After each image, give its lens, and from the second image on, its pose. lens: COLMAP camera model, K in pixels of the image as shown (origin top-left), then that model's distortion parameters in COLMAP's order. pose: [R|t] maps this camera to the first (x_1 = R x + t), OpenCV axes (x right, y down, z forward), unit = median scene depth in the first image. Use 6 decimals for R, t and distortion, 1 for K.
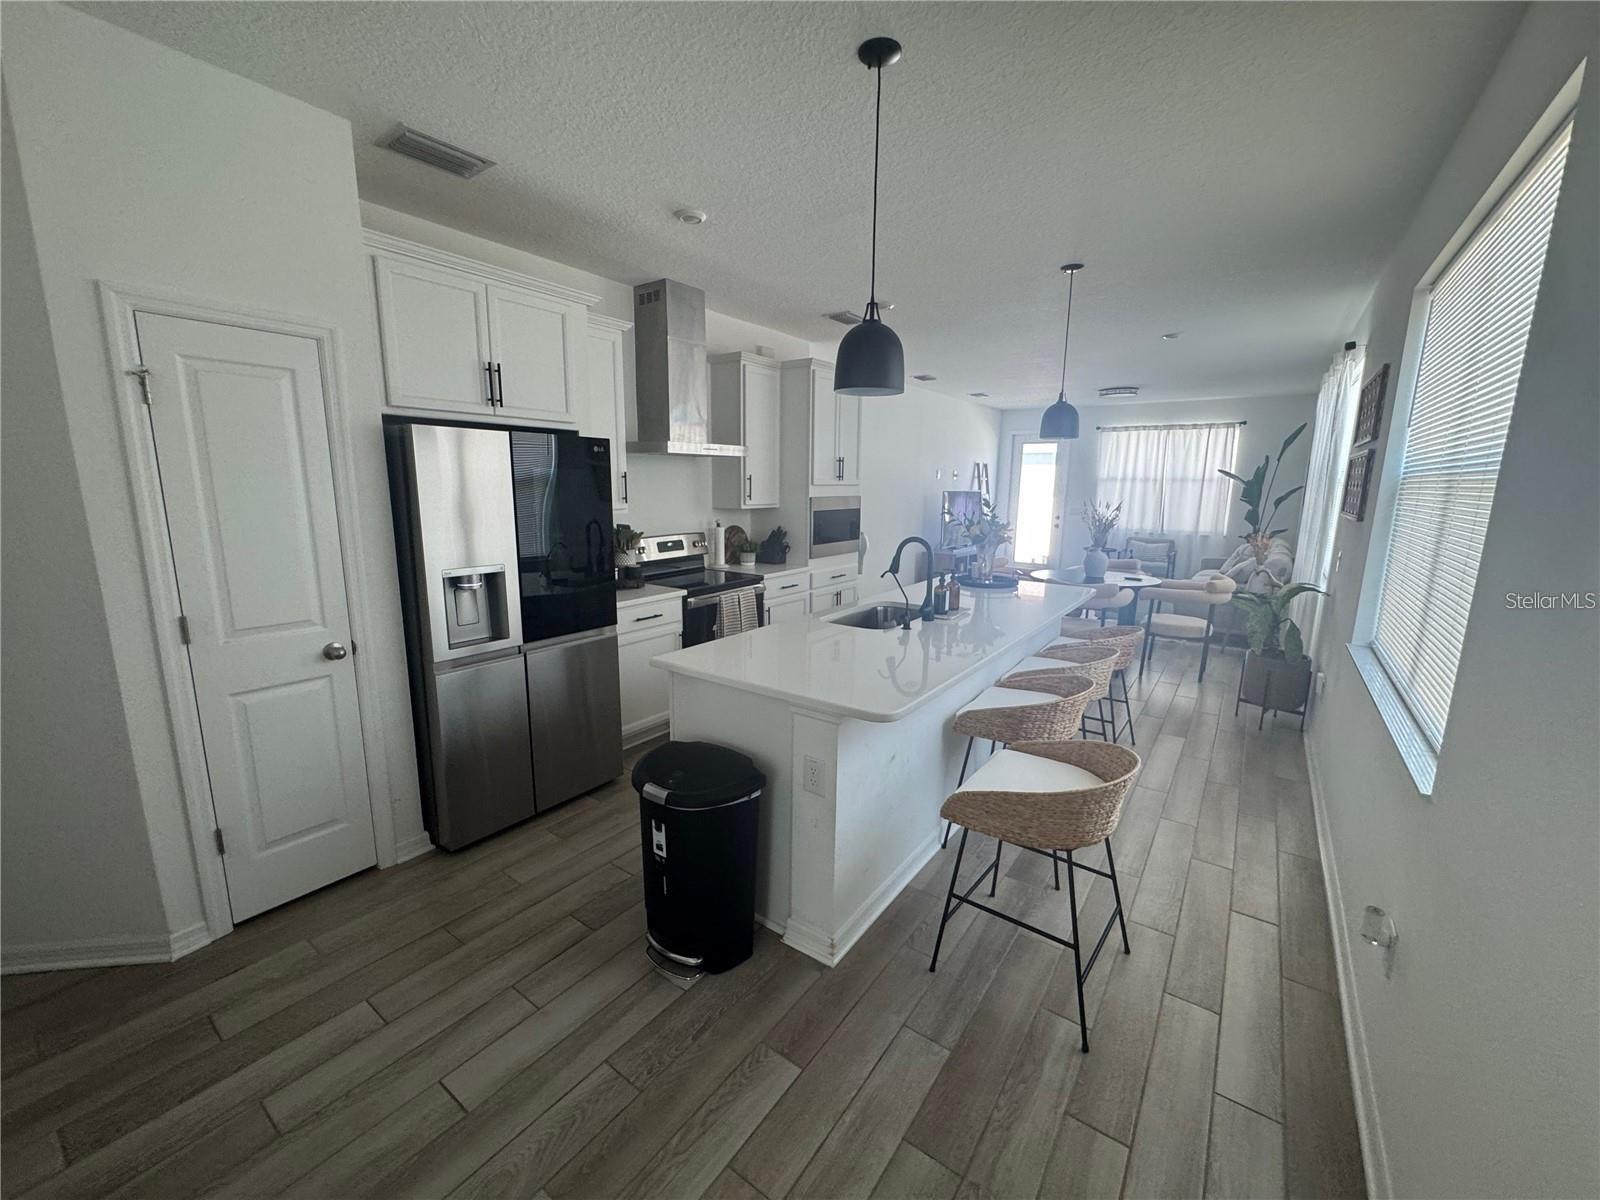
lens RADIAL K [[644.2, 0, 792.8], [0, 644.2, 603.1], [0, 0, 1]] dist [-0.001911, 0.004824]
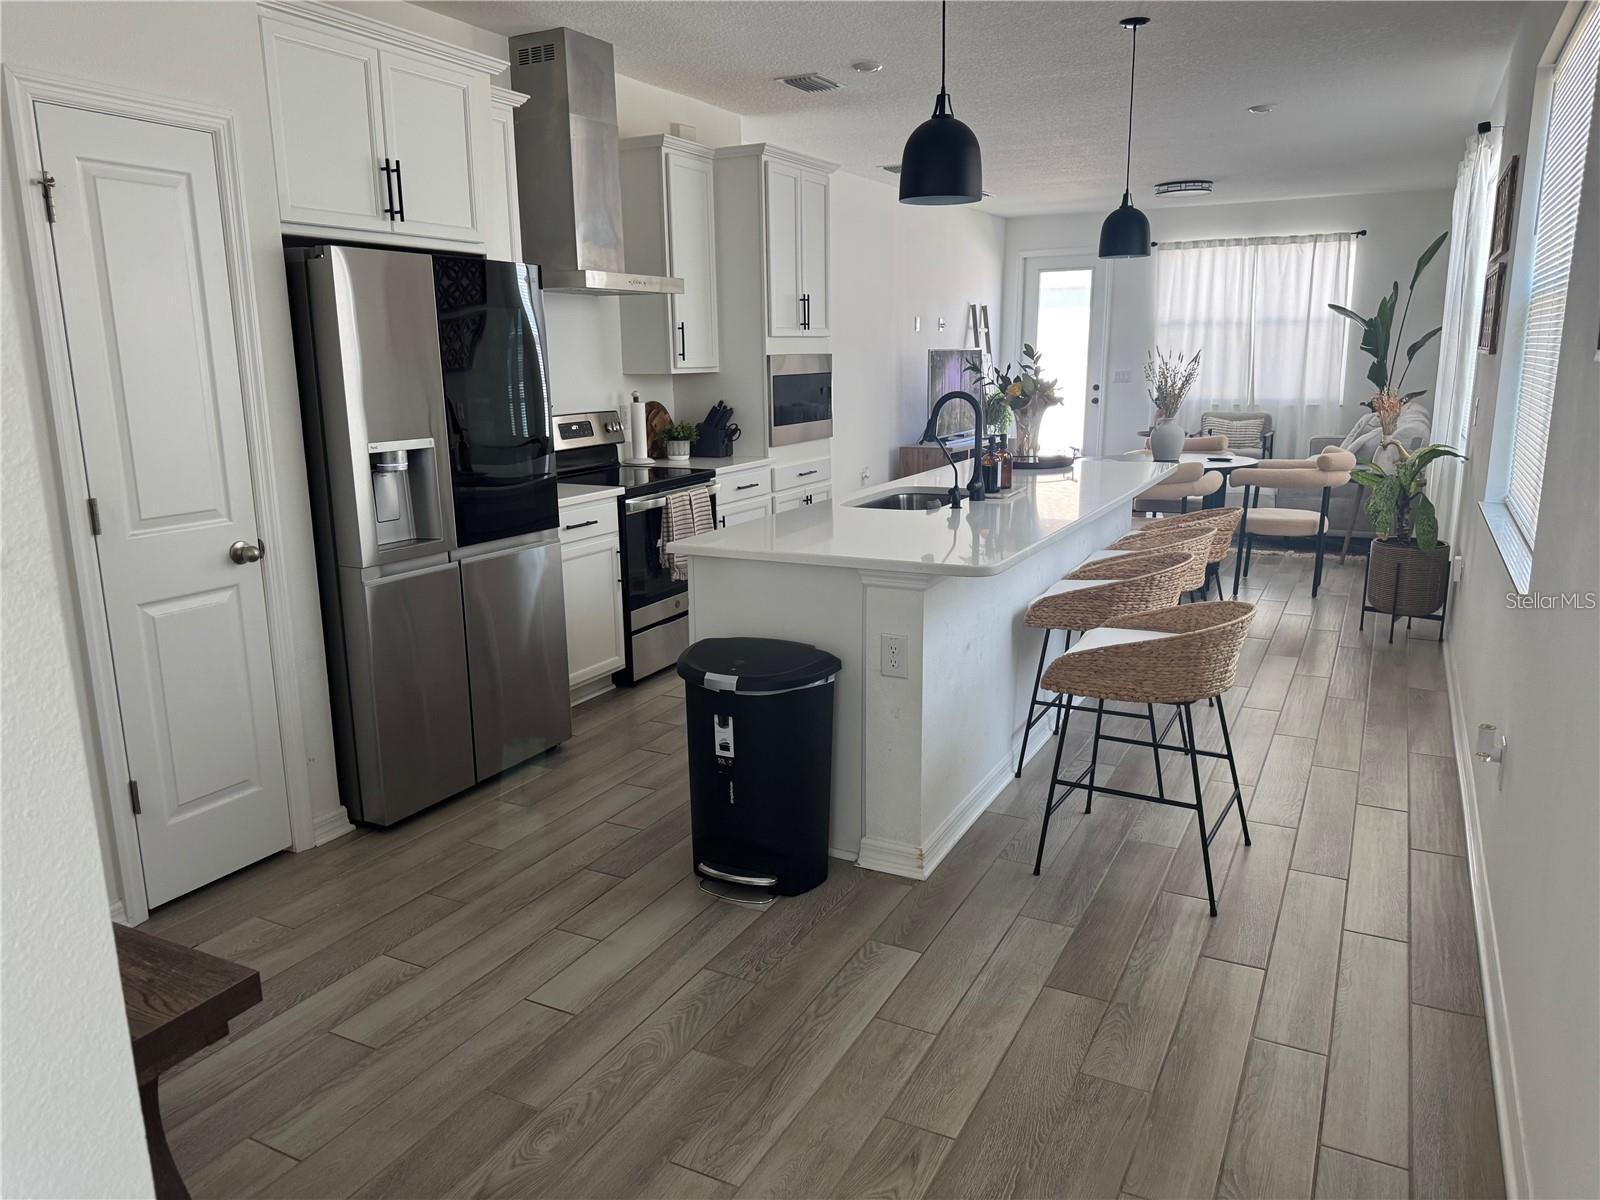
lens RADIAL K [[1138.5, 0, 784.2], [0, 1138.5, 605.6], [0, 0, 1]] dist [0.065836, -0.067156]
pose [[0.989425, -0.055100, 0.134170, -0.191074], [0.050901, 0.998107, 0.034532, 0.086192], [-0.135819, -0.027337, 0.990356, -0.293120]]
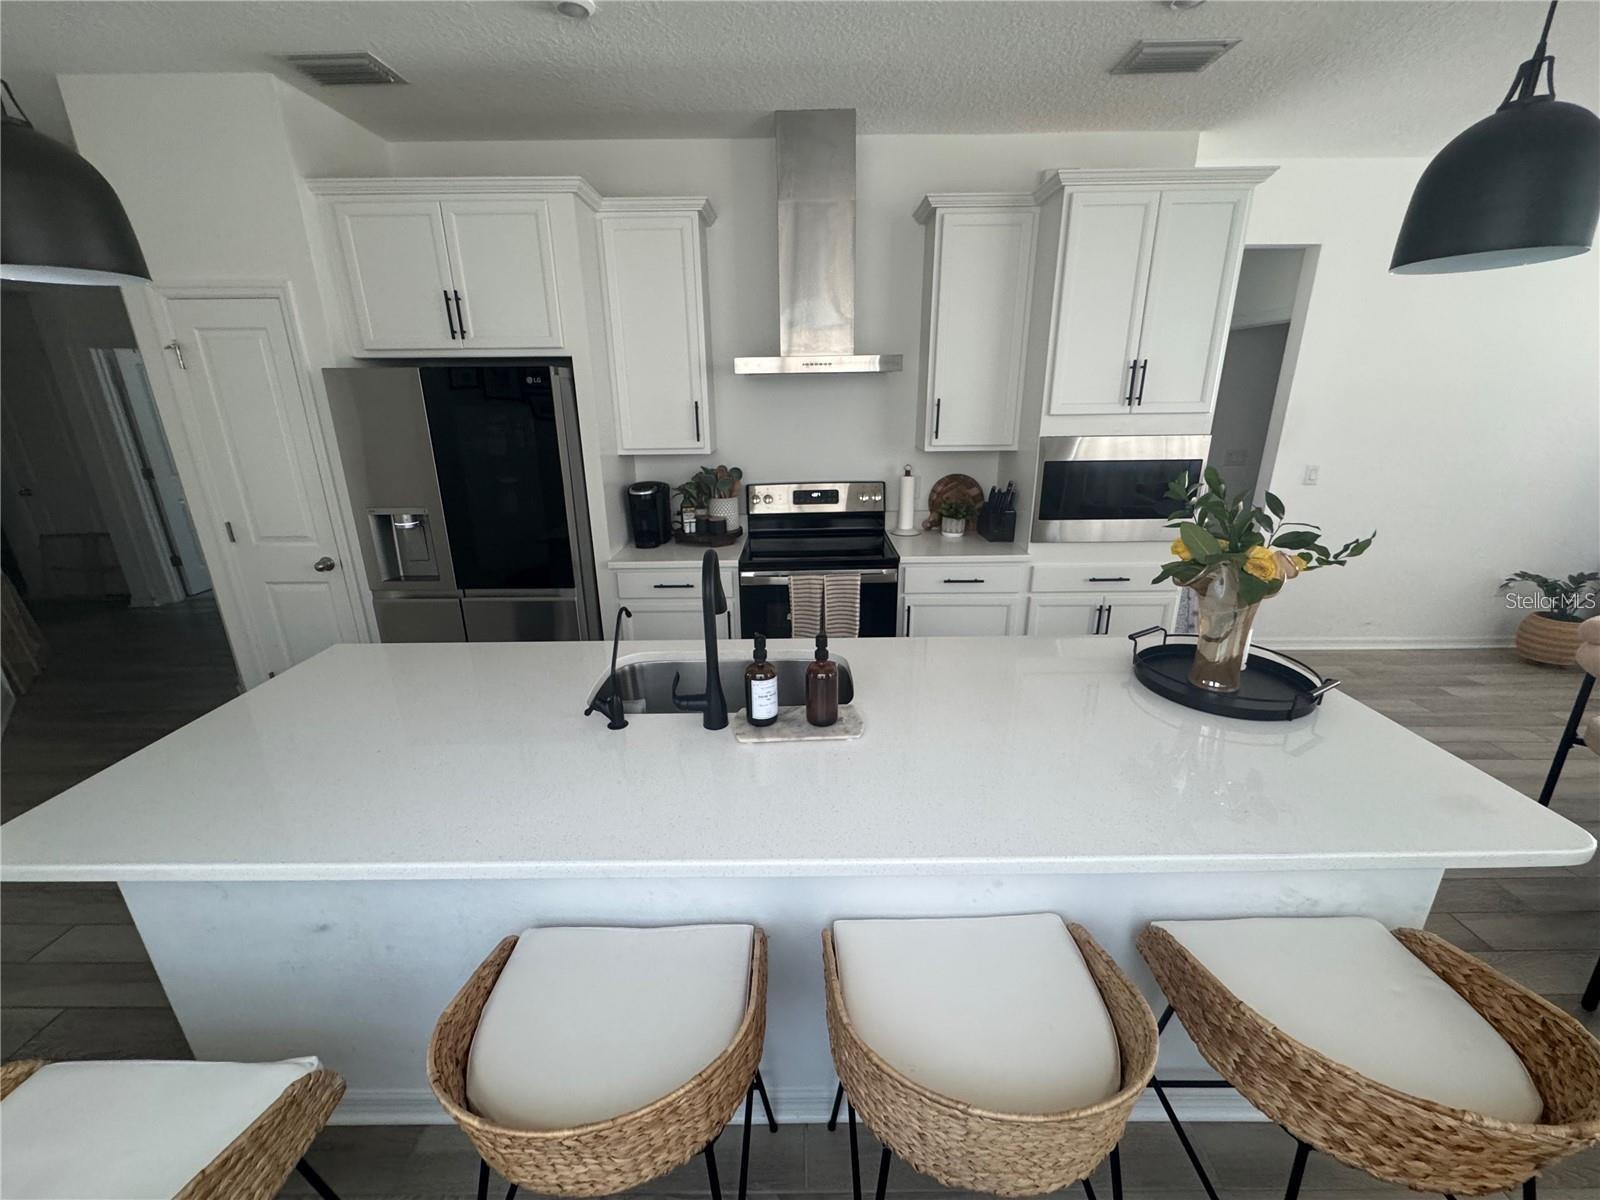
lens RADIAL K [[644.2, 0, 800.0], [0, 644.2, 596.7], [0, 0, 1]] dist [-0.001911, 0.004824]
pose [[0.583680, 0.233425, -0.777708, 0.554787], [-0.132621, 0.972332, 0.192307, -0.155952], [0.801080, -0.009106, 0.598488, 0.698901]]
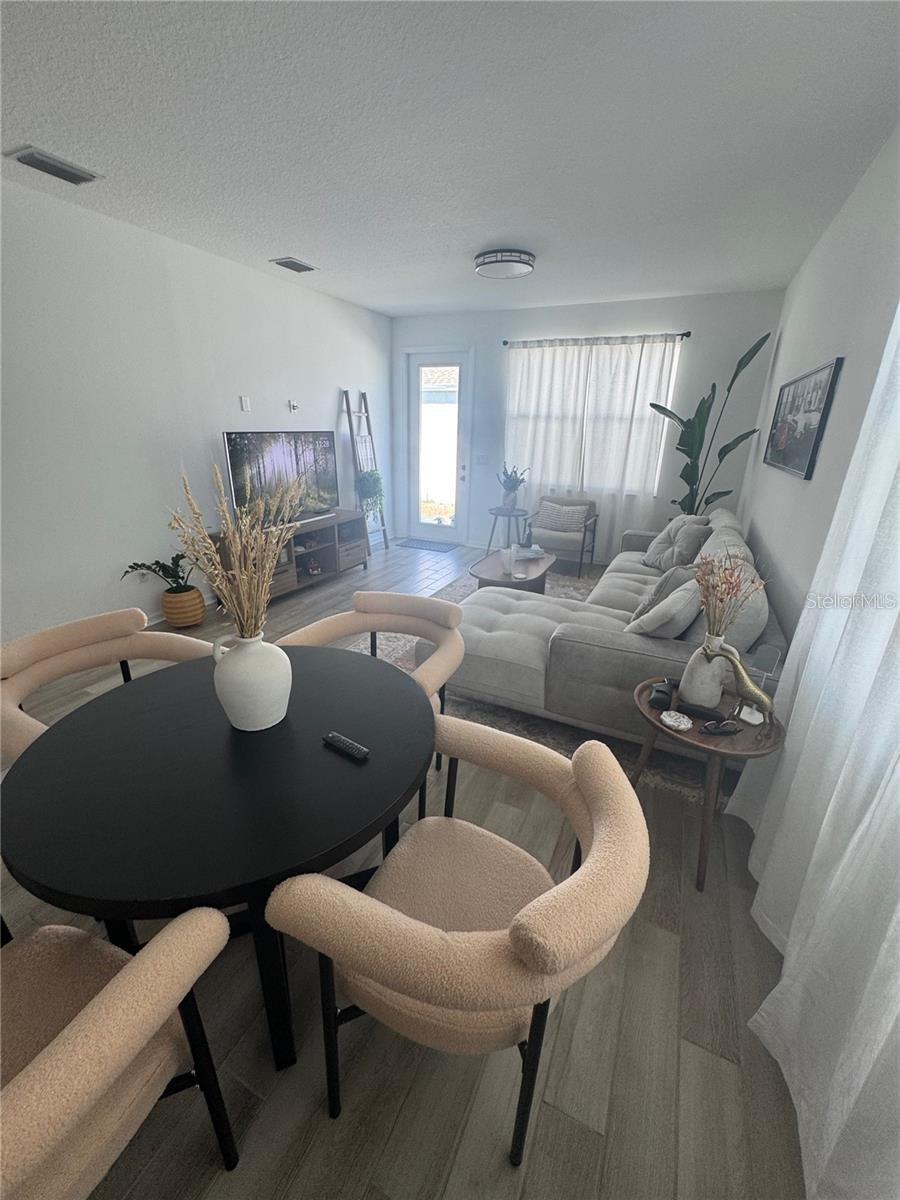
lens RADIAL K [[483.2, 0, 444.5], [0, 483.2, 600.3], [0, 0, 1]] dist [-0.001911, 0.004824]
pose [[0.984007, -0.052396, 0.170247, 0.832961], [0.023219, 0.985334, 0.169051, -0.221197], [-0.176608, -0.162394, 0.970792, 1.212805]]
